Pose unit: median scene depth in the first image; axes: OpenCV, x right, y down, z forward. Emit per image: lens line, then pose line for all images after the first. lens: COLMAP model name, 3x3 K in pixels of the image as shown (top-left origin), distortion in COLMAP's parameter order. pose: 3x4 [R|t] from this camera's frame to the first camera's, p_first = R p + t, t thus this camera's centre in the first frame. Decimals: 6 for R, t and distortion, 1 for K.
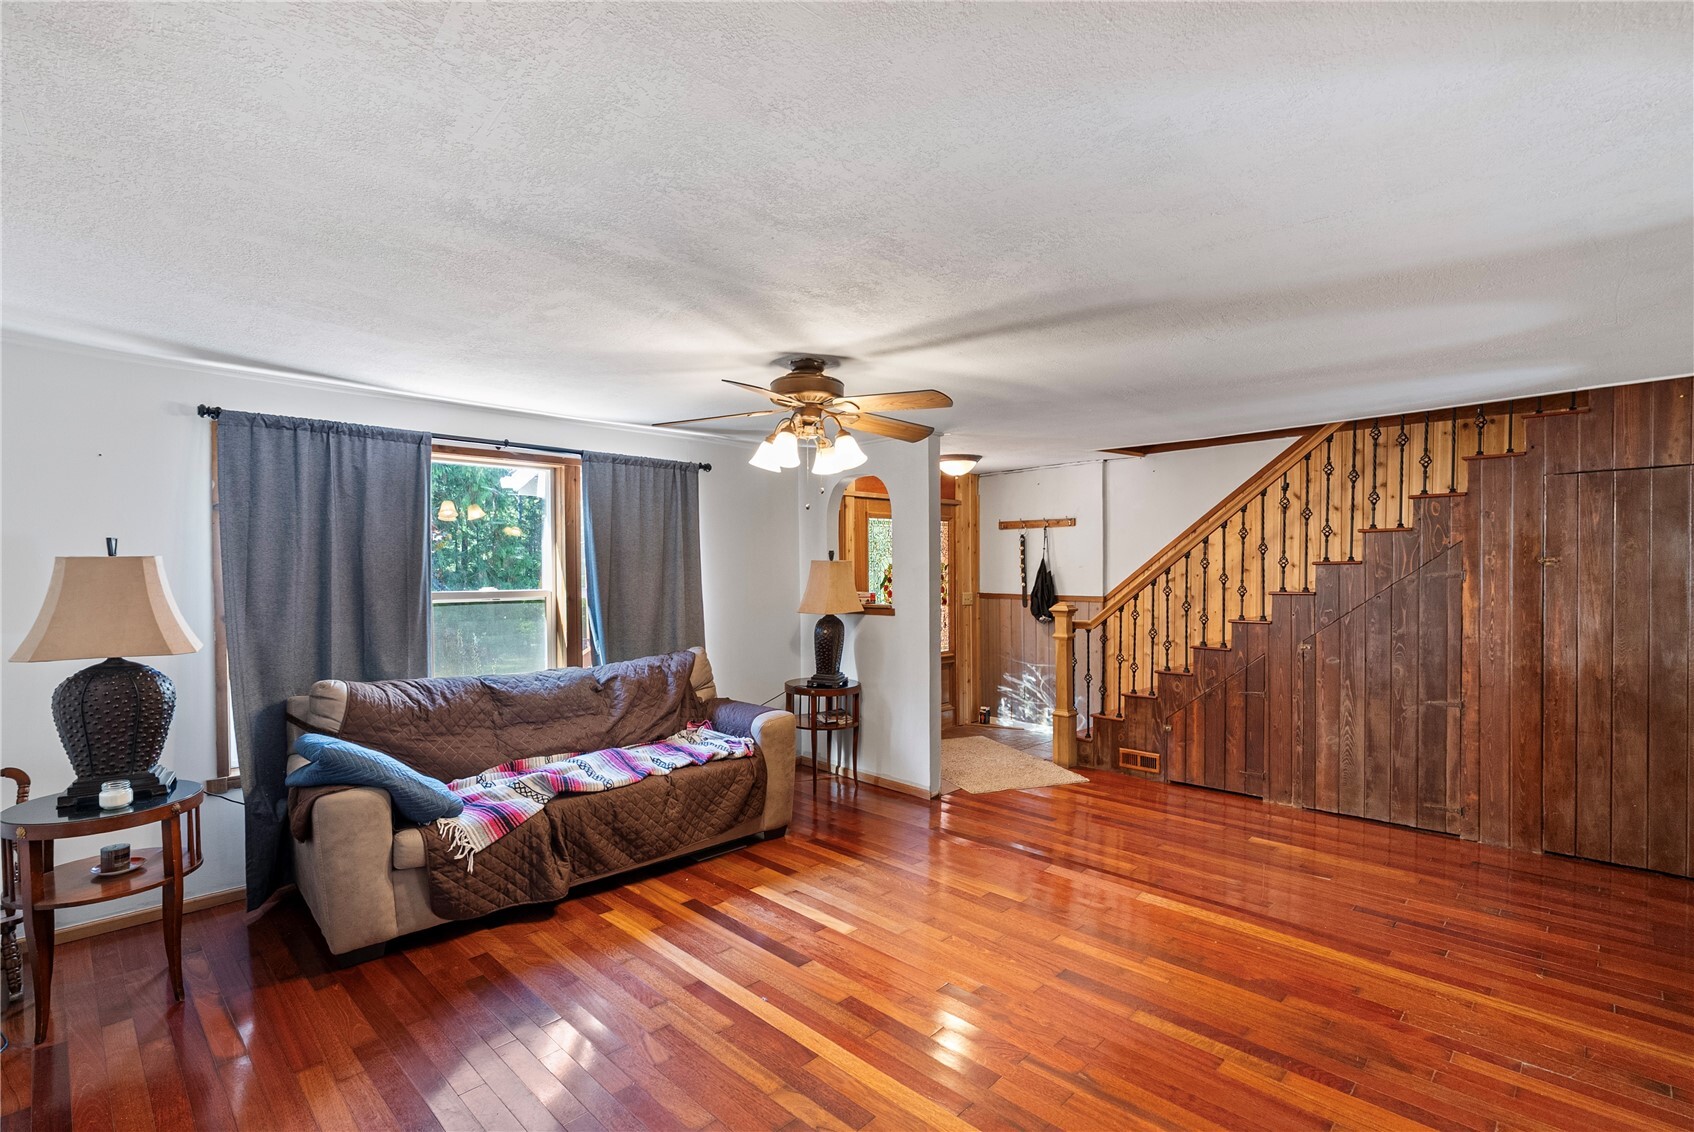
lens RADIAL K [[778.8, 0, 852.6], [0, 778.8, 575.5], [0, 0, 1]] dist [-0.000254, 0.000000]
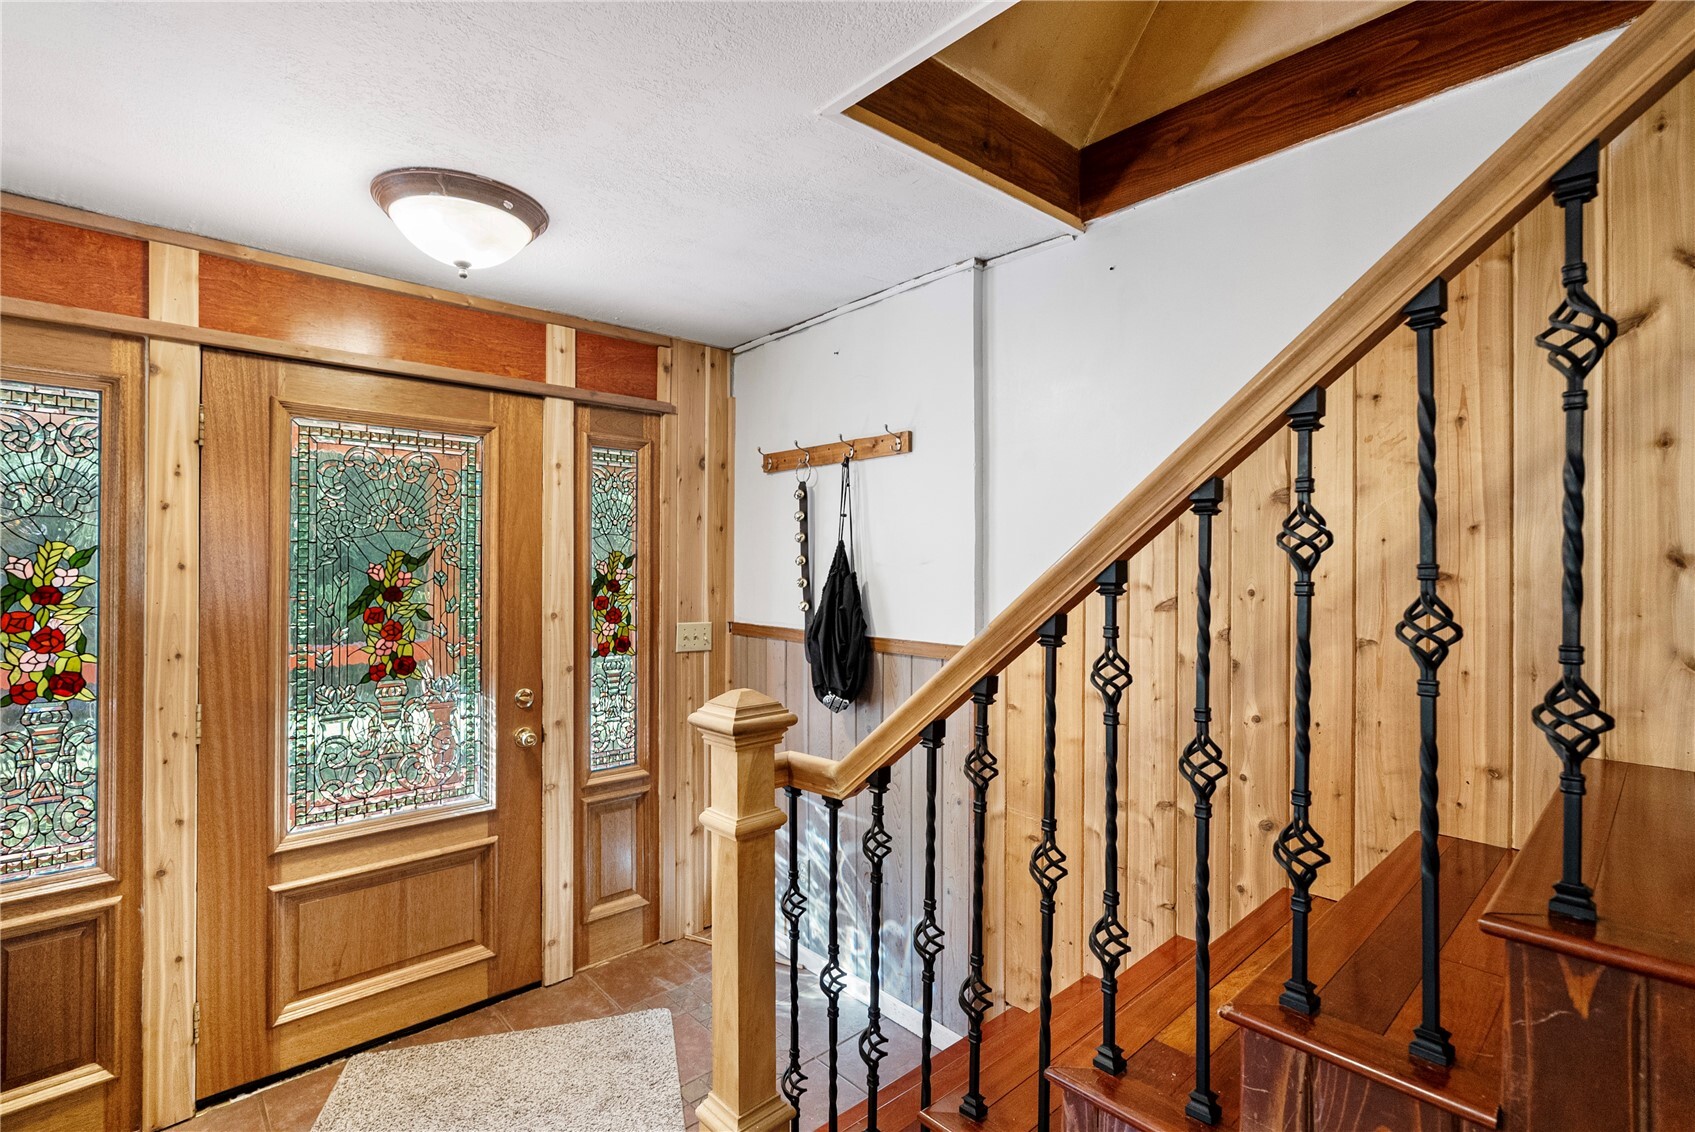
lens RADIAL K [[779.3, 0, 843.3], [0, 779.3, 557.5], [0, 0, 1]] dist [-0.000254, 0.000000]
pose [[0.998464, 0.009503, -0.054582, 0.262835], [-0.010667, 0.999721, -0.021074, -0.005374], [0.054367, 0.021624, 0.998287, 0.602409]]
